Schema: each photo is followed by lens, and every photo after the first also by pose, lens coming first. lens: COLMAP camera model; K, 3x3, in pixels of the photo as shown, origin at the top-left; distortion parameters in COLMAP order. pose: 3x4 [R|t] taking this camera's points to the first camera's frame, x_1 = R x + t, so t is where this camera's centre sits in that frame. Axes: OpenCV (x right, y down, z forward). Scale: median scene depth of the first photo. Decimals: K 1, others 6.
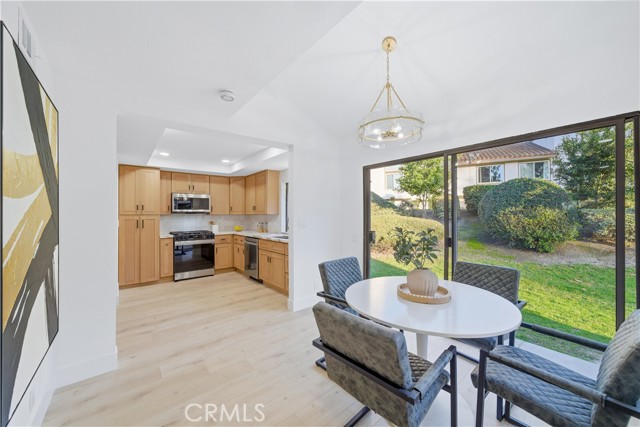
lens RADIAL K [[242.5, 0, 318.1], [0, 242.5, 214.4], [0, 0, 1]] dist [-0.001862, 0.000056]
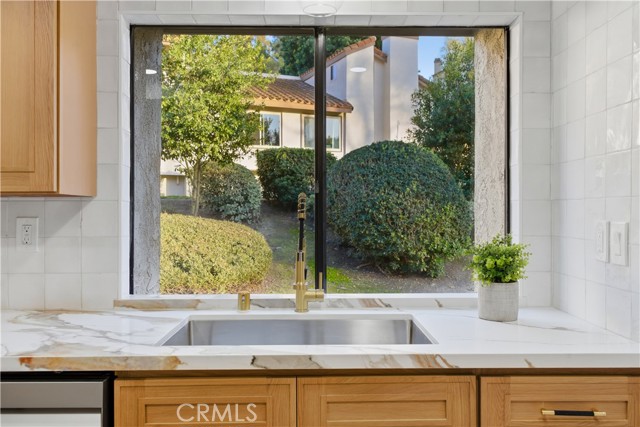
lens RADIAL K [[550.9, 0, 323.1], [0, 550.9, 211.4], [0, 0, 1]] dist [0.012883, 0.003349]
pose [[0.623146, 0.001635, 0.782104, -0.366360], [-0.002639, 0.999997, 0.000012, 0.009976], [-0.782101, -0.002071, 0.623148, 0.648555]]
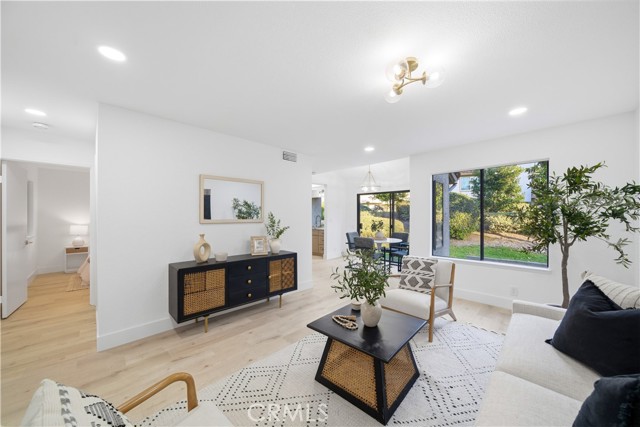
lens RADIAL K [[233.6, 0, 321.6], [0, 233.6, 214.4], [0, 0, 1]] dist [-0.003695, 0.000068]
pose [[0.994405, 0.003939, 0.105557, -0.241513], [-0.003627, 0.999988, -0.003154, -0.003615], [-0.105568, 0.002754, 0.994408, -0.725483]]
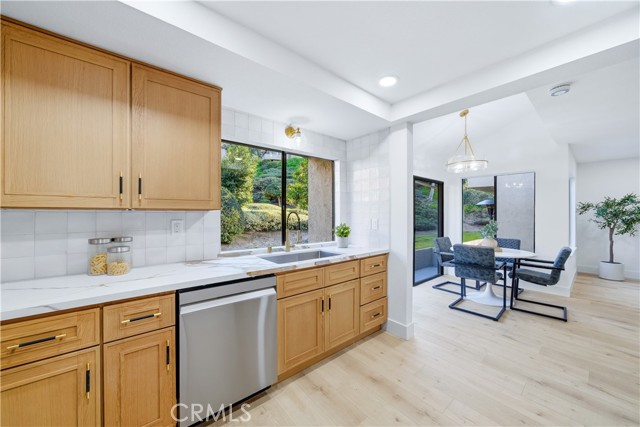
lens RADIAL K [[233.6, 0, 321.6], [0, 233.6, 214.4], [0, 0, 1]] dist [-0.003695, 0.000068]
pose [[-0.013595, 0.006230, 0.999888, -0.552225], [-0.004438, 0.999970, -0.006291, 0.007382], [-0.999898, -0.004523, -0.013566, 0.839308]]
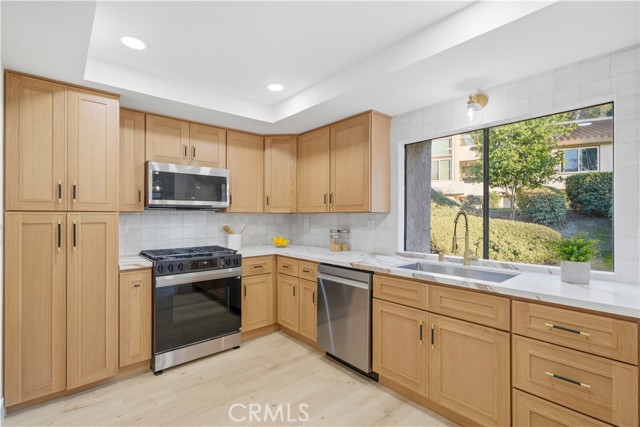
lens RADIAL K [[298.5, 0, 319.4], [0, 298.5, 216.5], [0, 0, 1]] dist [0.000481, 0.000233]
pose [[0.999537, 0.005129, 0.029976, -0.311338], [-0.005241, 0.999980, 0.003642, 0.006123], [-0.029956, -0.003797, 0.999544, 0.458868]]
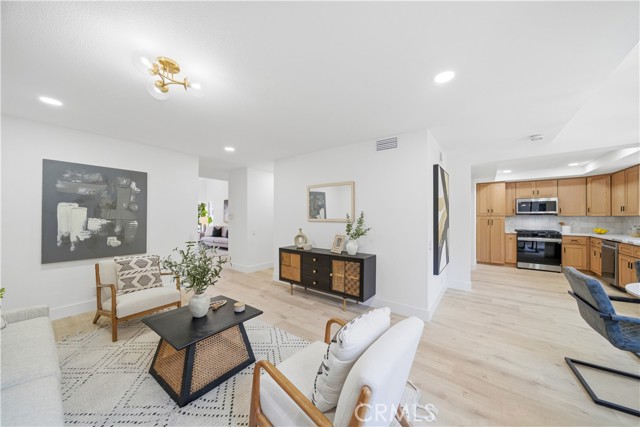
lens RADIAL K [[219.6, 0, 319.2], [0, 219.6, 214.6], [0, 0, 1]] dist [-0.000190, -0.000057]
pose [[0.233128, -0.001312, -0.972445, 0.270933], [-0.000119, 0.999999, -0.001378, -0.003673], [0.972446, 0.000436, 0.233127, -0.269579]]
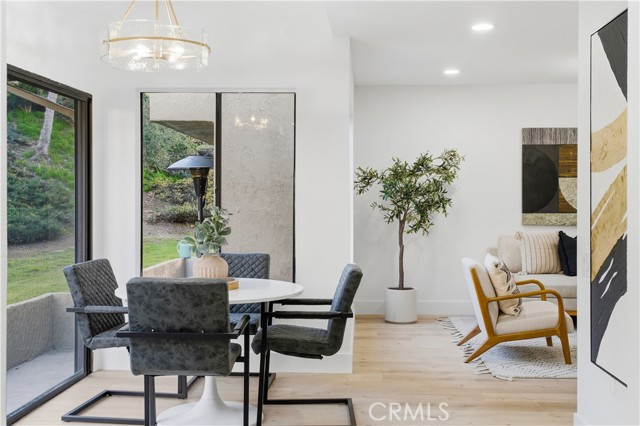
lens RADIAL K [[706.0, 0, 321.3], [0, 706.0, 203.9], [0, 0, 1]] dist [0.032077, 0.020887]
pose [[-0.734018, -0.001828, 0.679128, -0.491131], [0.001819, 0.999988, 0.004657, 0.010552], [-0.679128, 0.004653, -0.734006, 0.826314]]
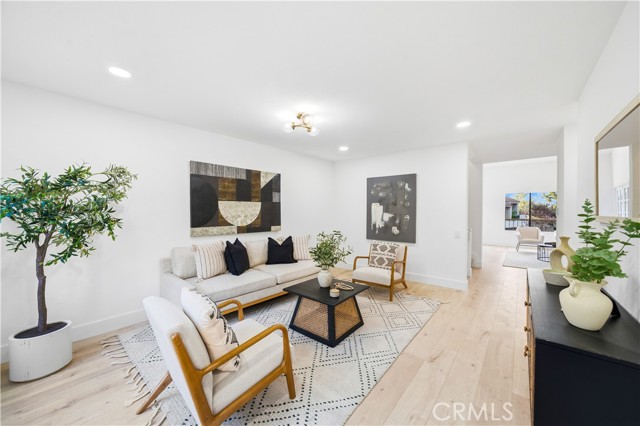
lens RADIAL K [[233.6, 0, 321.6], [0, 233.6, 213.9], [0, 0, 1]] dist [-0.003695, 0.000068]
pose [[-0.985807, 0.011547, -0.167486, -0.036279], [0.010592, 0.999922, 0.006595, 0.000615], [0.167549, 0.004727, -0.985852, 0.129300]]
